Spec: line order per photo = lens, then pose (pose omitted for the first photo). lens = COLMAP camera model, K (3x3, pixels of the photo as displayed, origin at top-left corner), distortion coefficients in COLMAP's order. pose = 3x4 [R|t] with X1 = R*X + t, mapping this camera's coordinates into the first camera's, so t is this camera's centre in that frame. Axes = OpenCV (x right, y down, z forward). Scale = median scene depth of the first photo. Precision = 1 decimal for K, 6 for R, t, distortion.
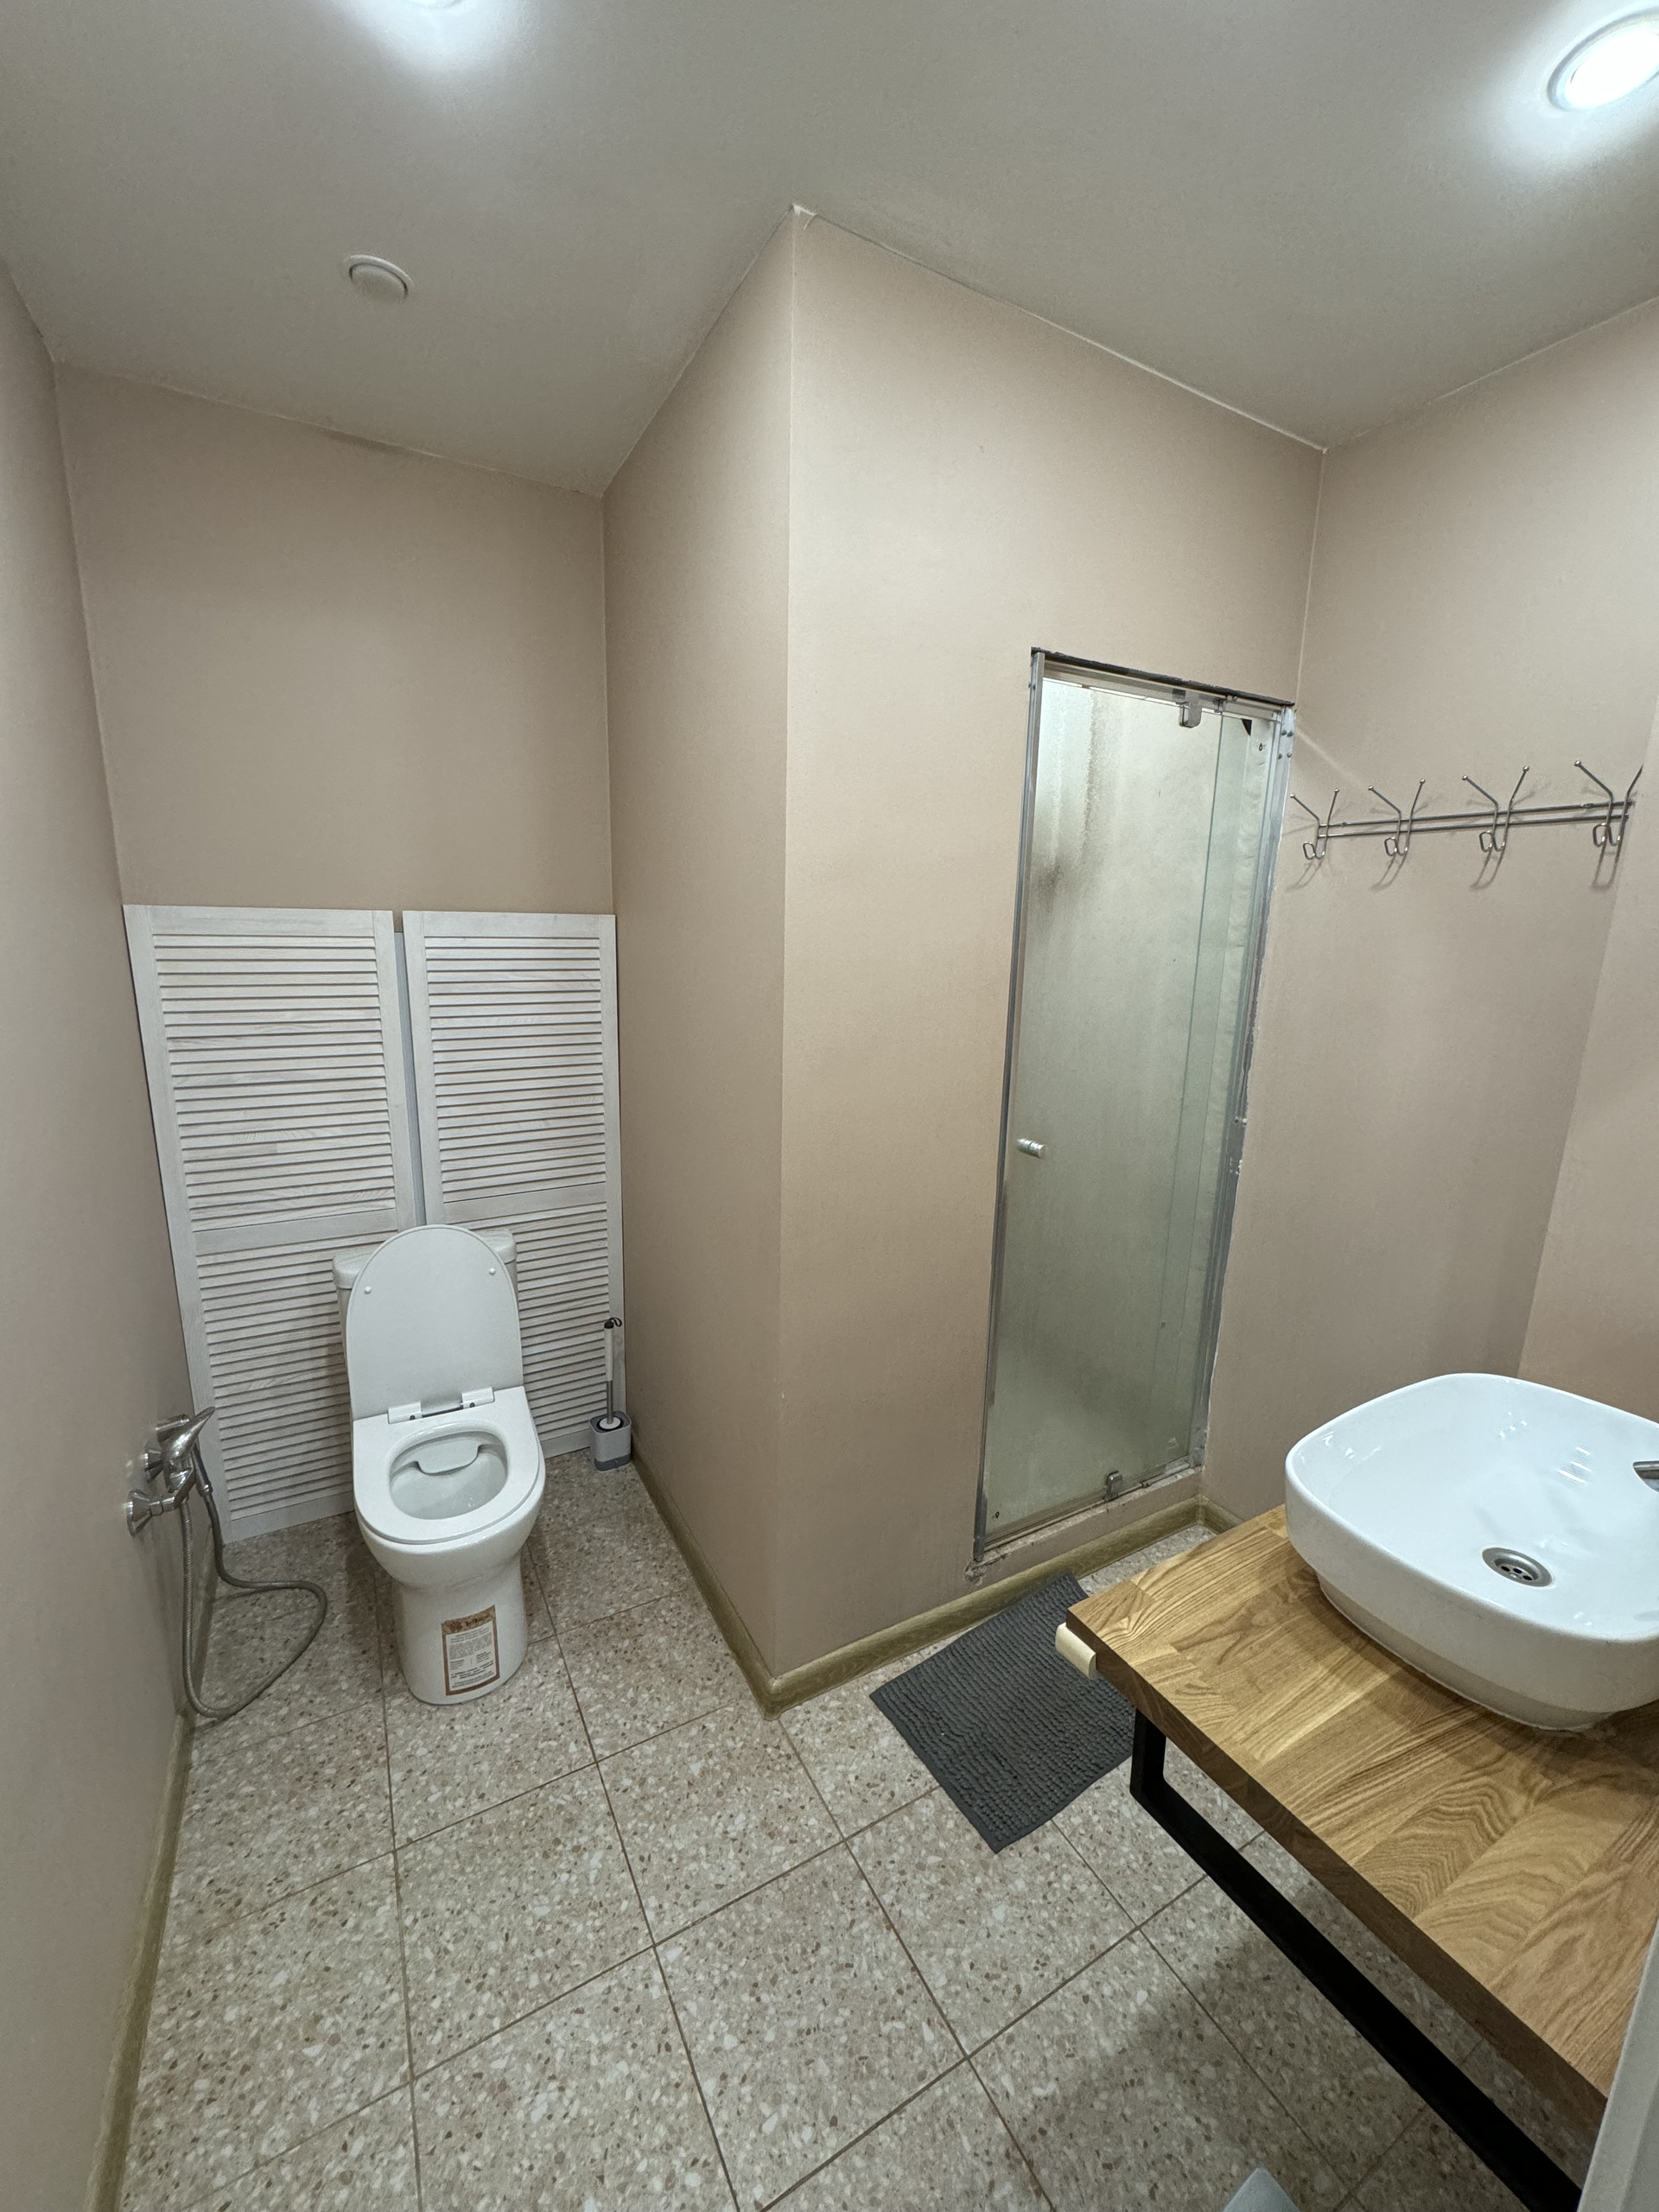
lens RADIAL K [[872.8, 0, 829.5], [0, 872.8, 1106.0], [0, 0, 1]] dist [-0.002465, -0.000525]
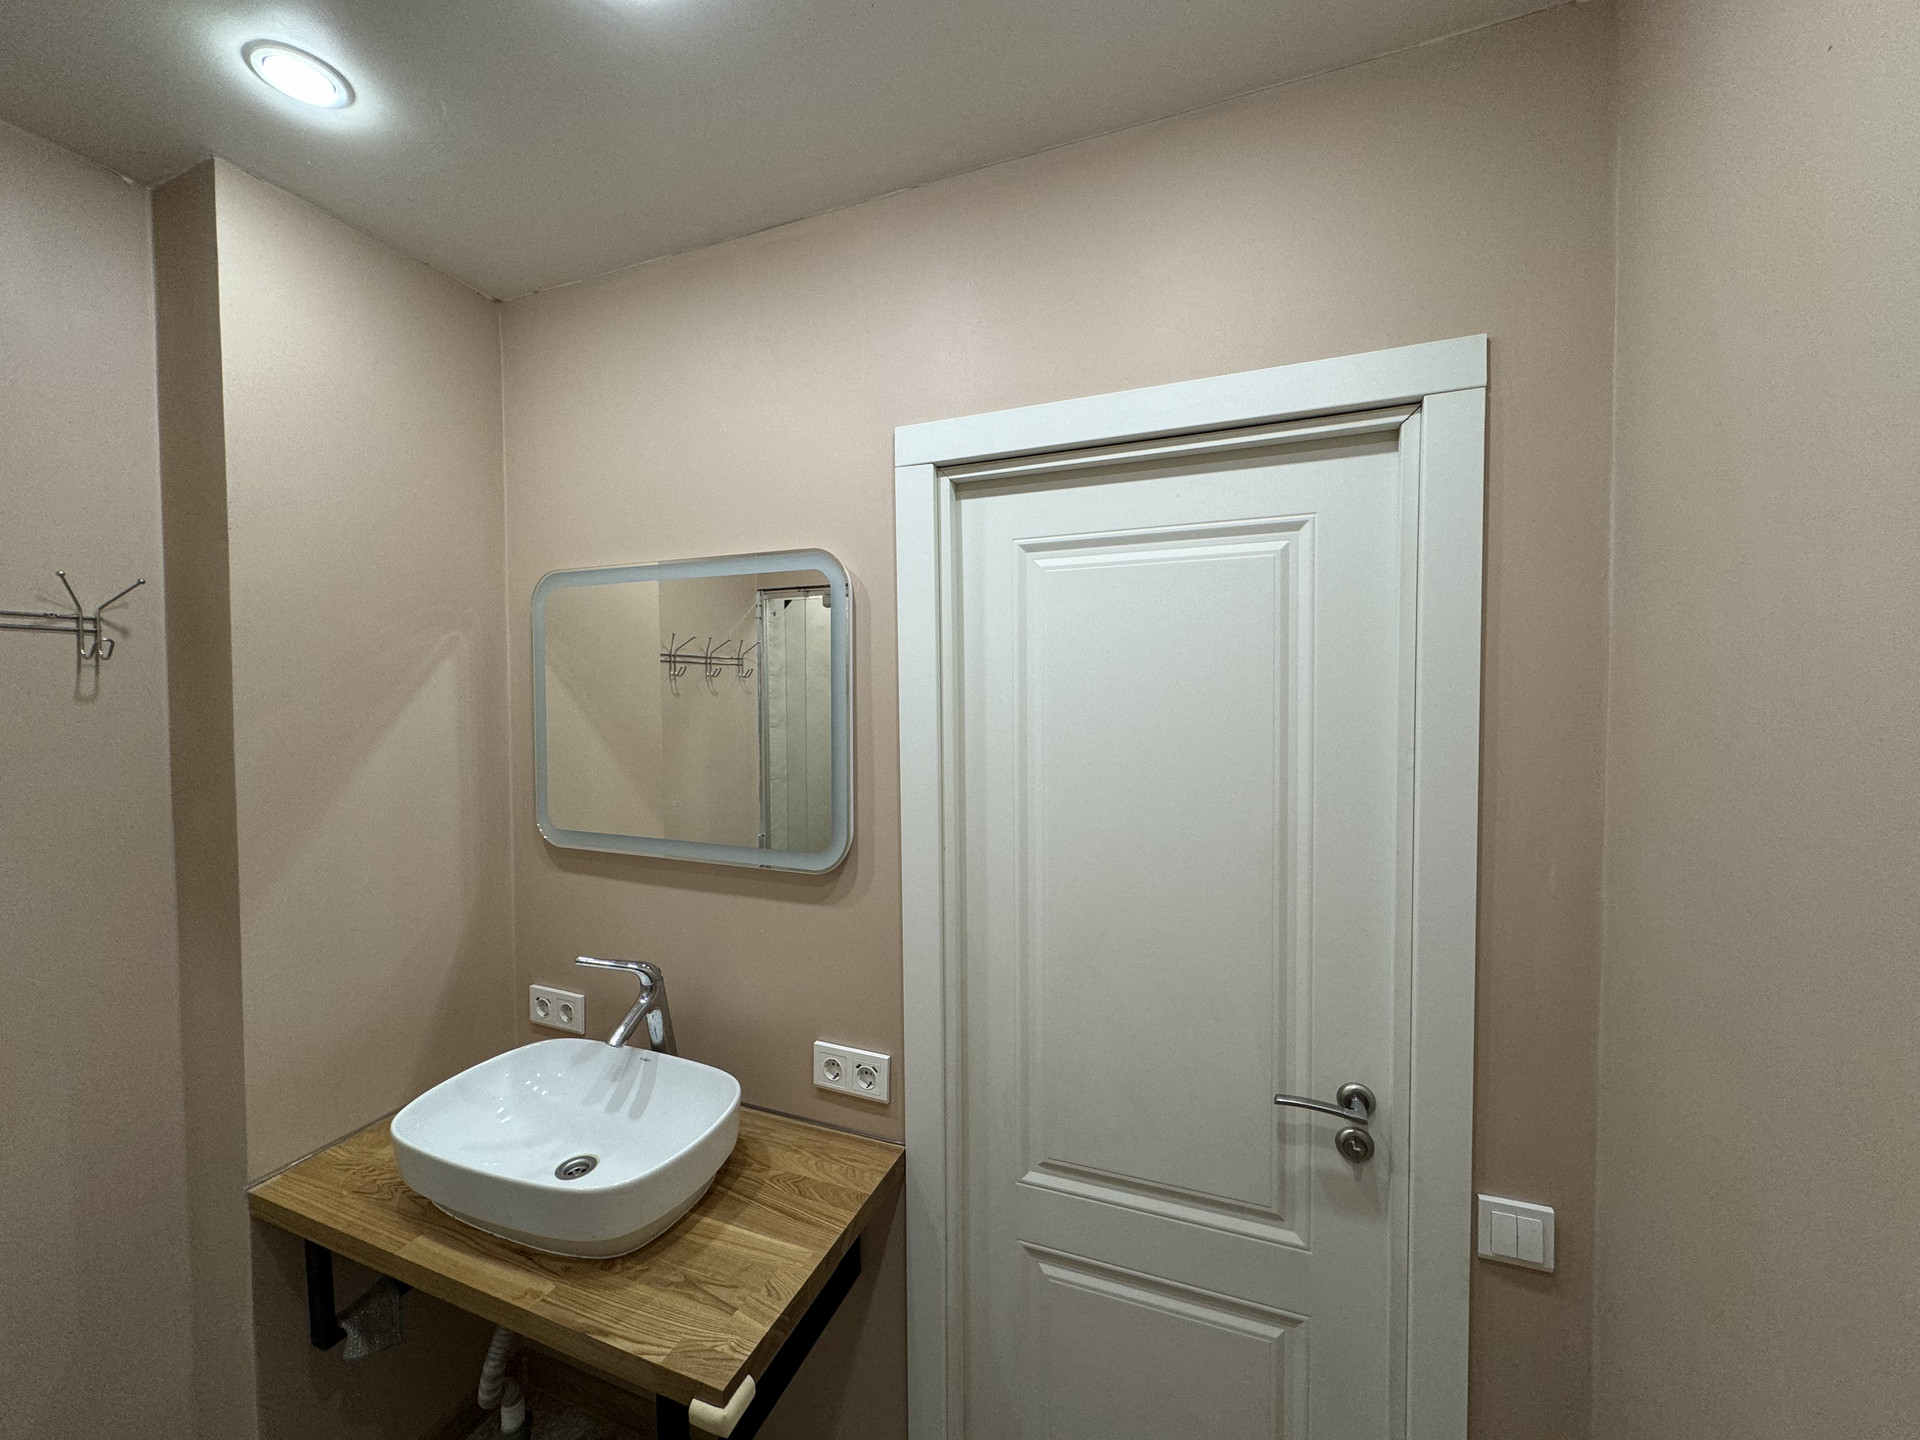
lens RADIAL K [[757.6, 0, 960.0], [0, 757.6, 720.0], [0, 0, 1]] dist [-0.002465, -0.000525]
pose [[-0.632415, -0.043699, 0.773396, -0.467409], [0.149276, 0.972819, 0.177031, -0.272806], [-0.760110, 0.227407, -0.608702, 0.909822]]
